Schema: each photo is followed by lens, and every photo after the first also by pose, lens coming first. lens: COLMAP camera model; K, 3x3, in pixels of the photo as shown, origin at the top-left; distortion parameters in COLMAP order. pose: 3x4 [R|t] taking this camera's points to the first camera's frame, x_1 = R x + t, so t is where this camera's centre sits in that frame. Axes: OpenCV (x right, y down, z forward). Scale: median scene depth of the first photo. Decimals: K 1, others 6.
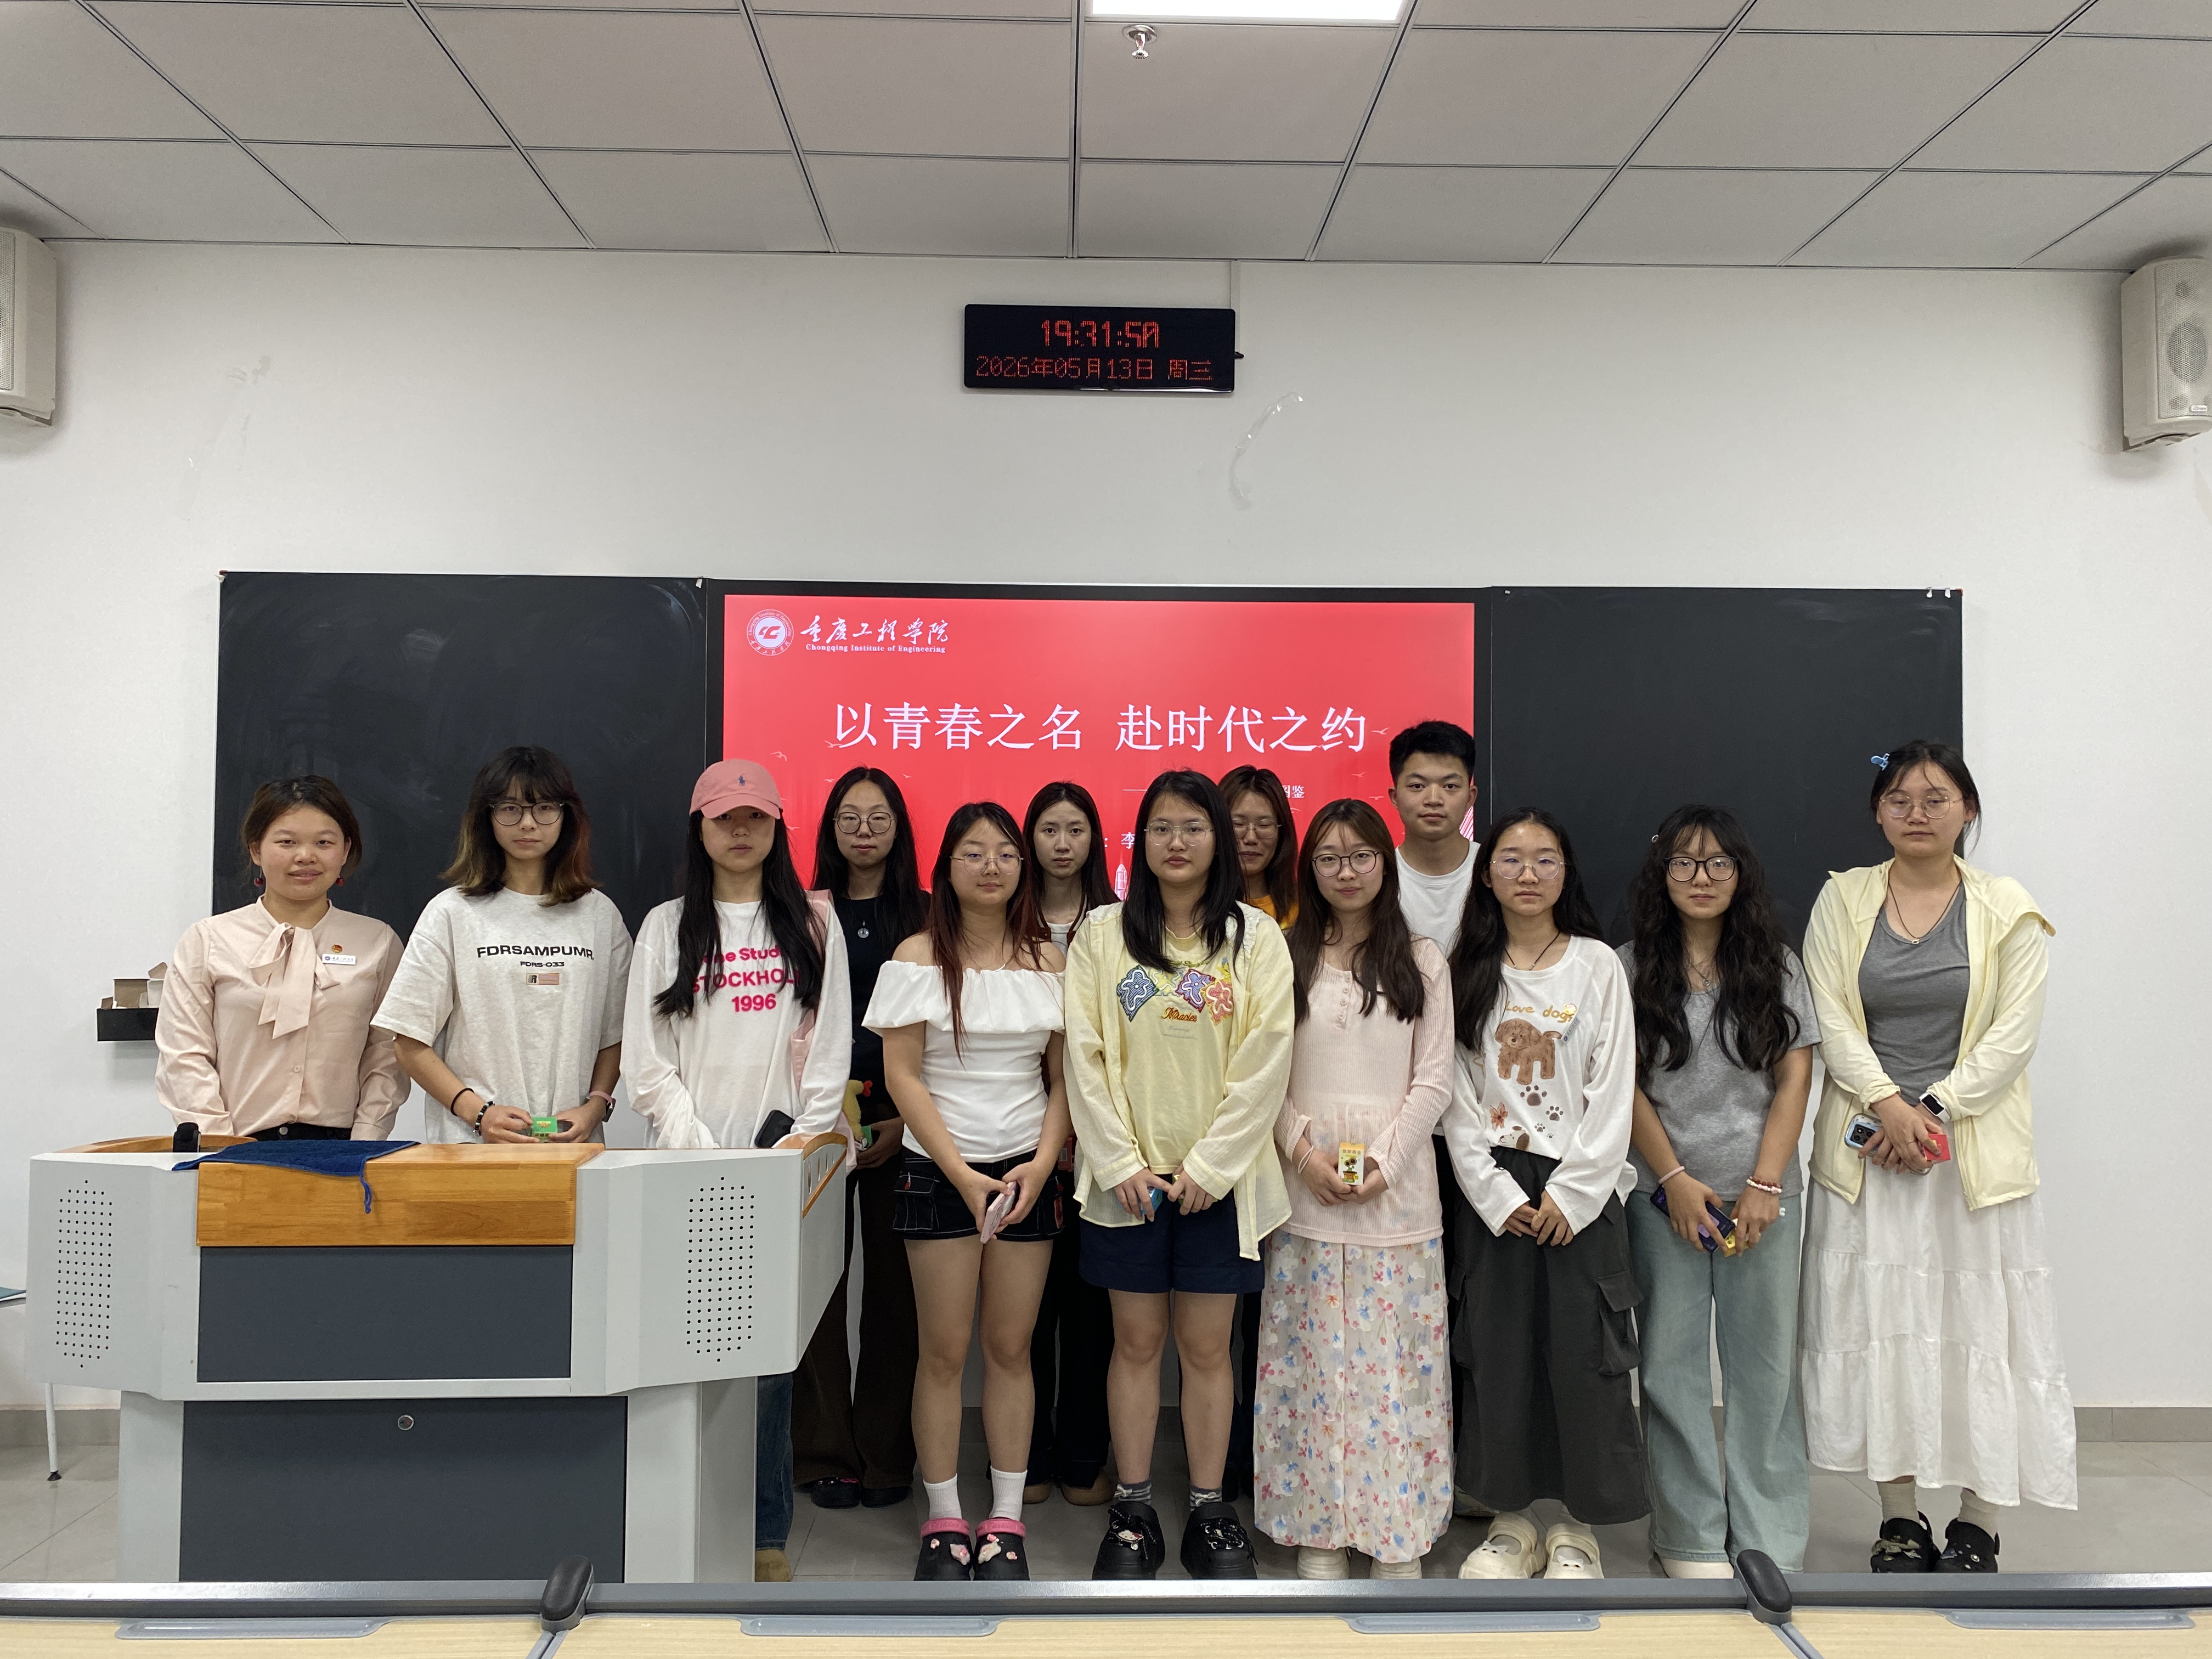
lens RADIAL K [[1684.9, 0, 1097.7], [0, 1684.9, 821.7], [0, 0, 1]] dist [-0.063329, -0.003340]
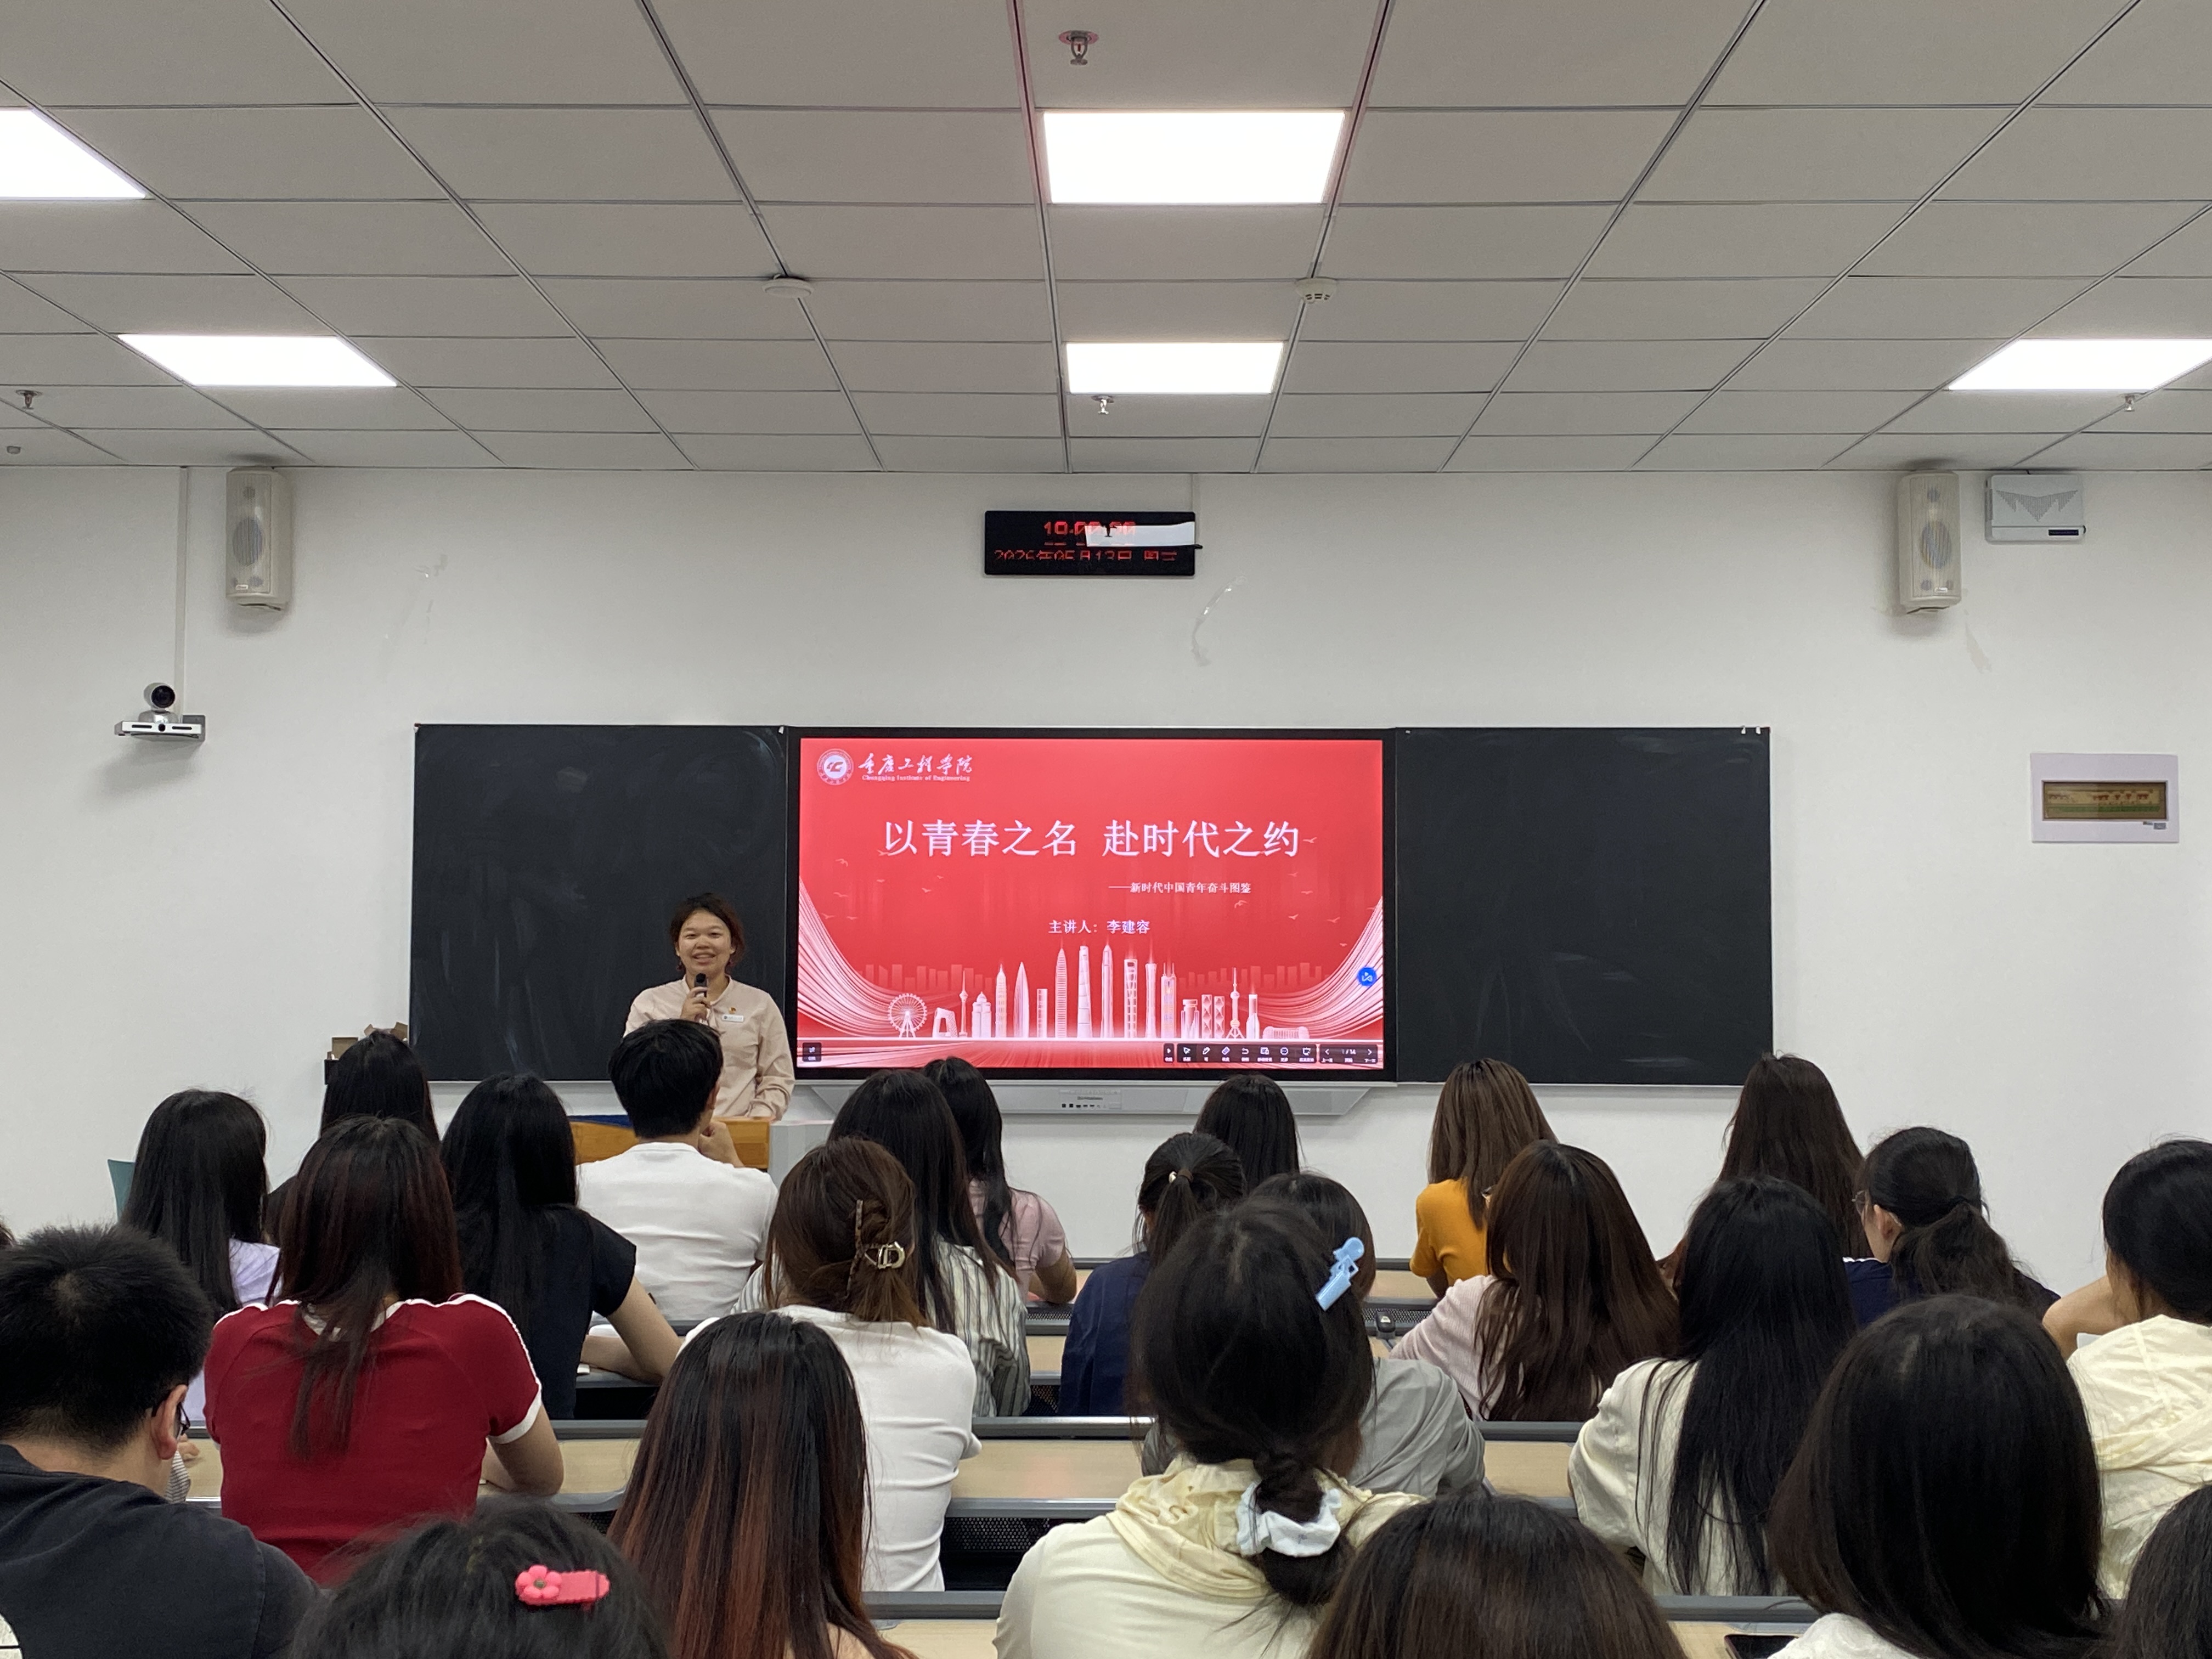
lens RADIAL K [[2536.9, 0, 1117.0], [0, 2536.9, 807.9], [0, 0, 1]] dist [0.034921, 0.000000]
pose [[0.999875, -0.002895, -0.015522, 0.052447], [0.002505, 0.999683, -0.025045, -0.031089], [0.015590, 0.025003, 0.999566, -0.946149]]
